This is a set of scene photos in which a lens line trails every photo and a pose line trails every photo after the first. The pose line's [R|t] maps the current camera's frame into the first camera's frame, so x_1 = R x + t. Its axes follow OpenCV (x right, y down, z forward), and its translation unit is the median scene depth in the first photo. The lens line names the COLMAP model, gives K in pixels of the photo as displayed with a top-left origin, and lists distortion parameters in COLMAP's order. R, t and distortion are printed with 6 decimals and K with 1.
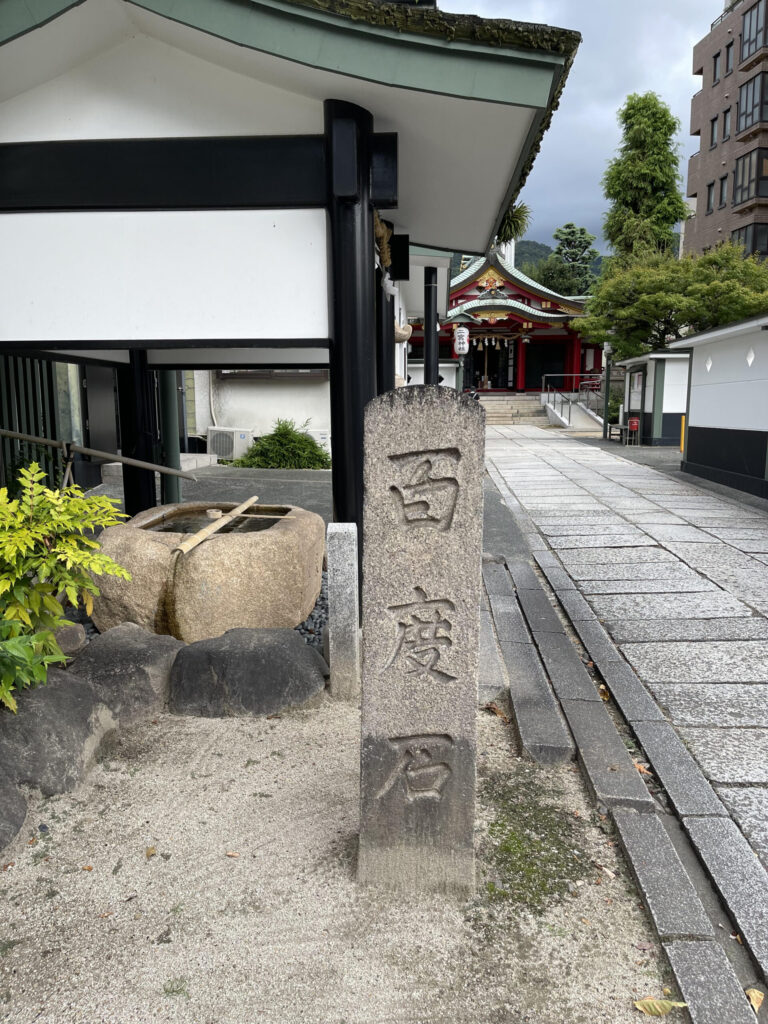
lens RADIAL K [[673.7, 0, 385.6], [0, 673.7, 518.1], [0, 0, 1]] dist [-0.039295, -0.001390]
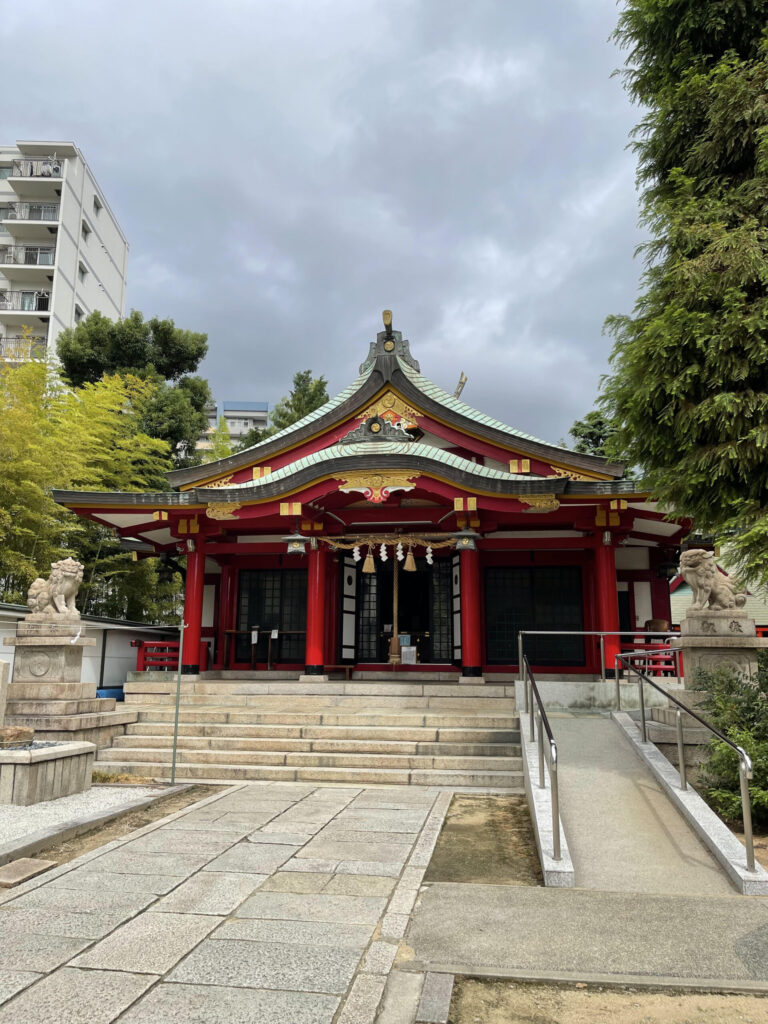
lens RADIAL K [[673.7, 0, 385.6], [0, 673.7, 518.1], [0, 0, 1]] dist [-0.039295, -0.001390]
pose [[0.996423, 0.002393, -0.084468, 0.192256], [-0.034107, 0.925947, -0.376110, -0.127024], [0.077313, 0.377646, 0.922717, 0.617382]]
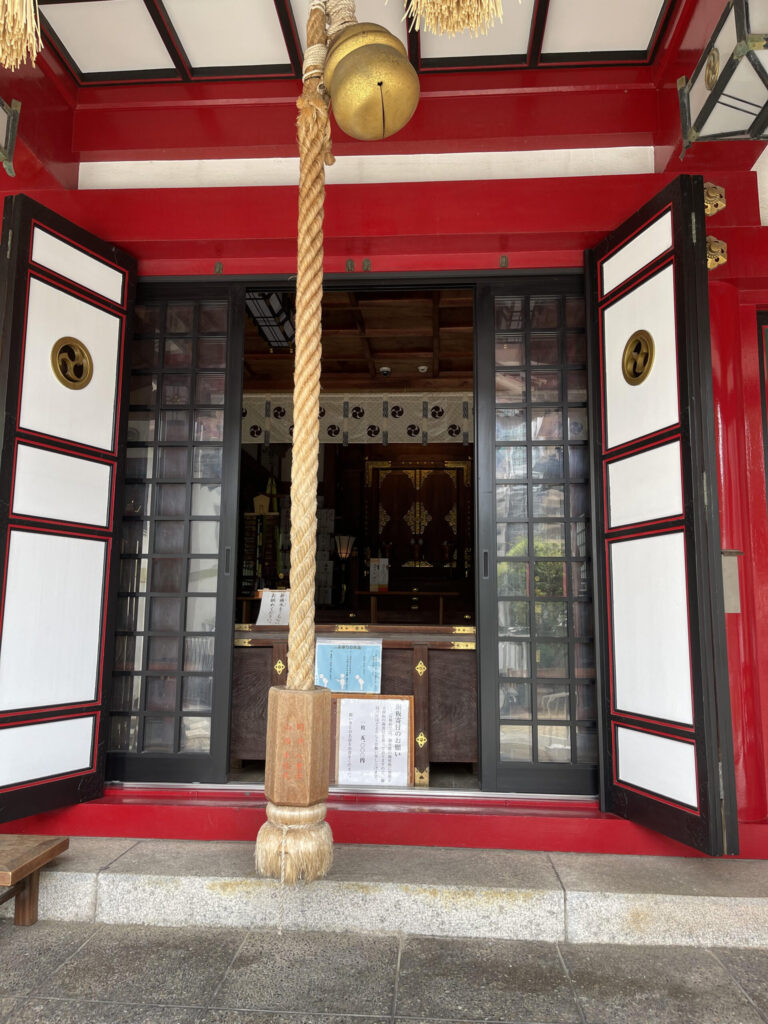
lens RADIAL K [[673.7, 0, 385.6], [0, 673.7, 518.1], [0, 0, 1]] dist [-0.039295, -0.001390]
pose [[0.999831, 0.016154, -0.008744, 0.170146], [-0.018095, 0.948021, -0.317693, -0.219197], [0.003157, 0.317797, 0.948153, 1.003688]]
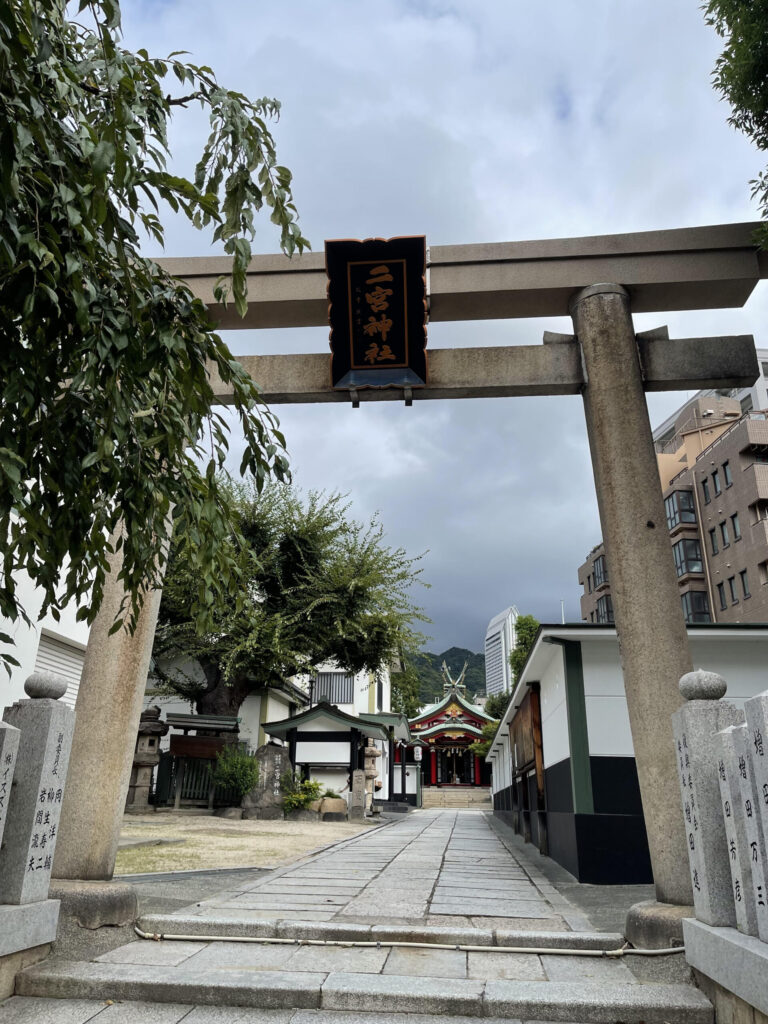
lens RADIAL K [[673.7, 0, 385.6], [0, 673.7, 518.1], [0, 0, 1]] dist [-0.039295, -0.001390]
pose [[0.999320, 0.013453, -0.034317, 0.045031], [-0.029923, 0.839725, -0.542187, 0.122840], [0.021523, 0.542845, 0.839557, -0.566869]]
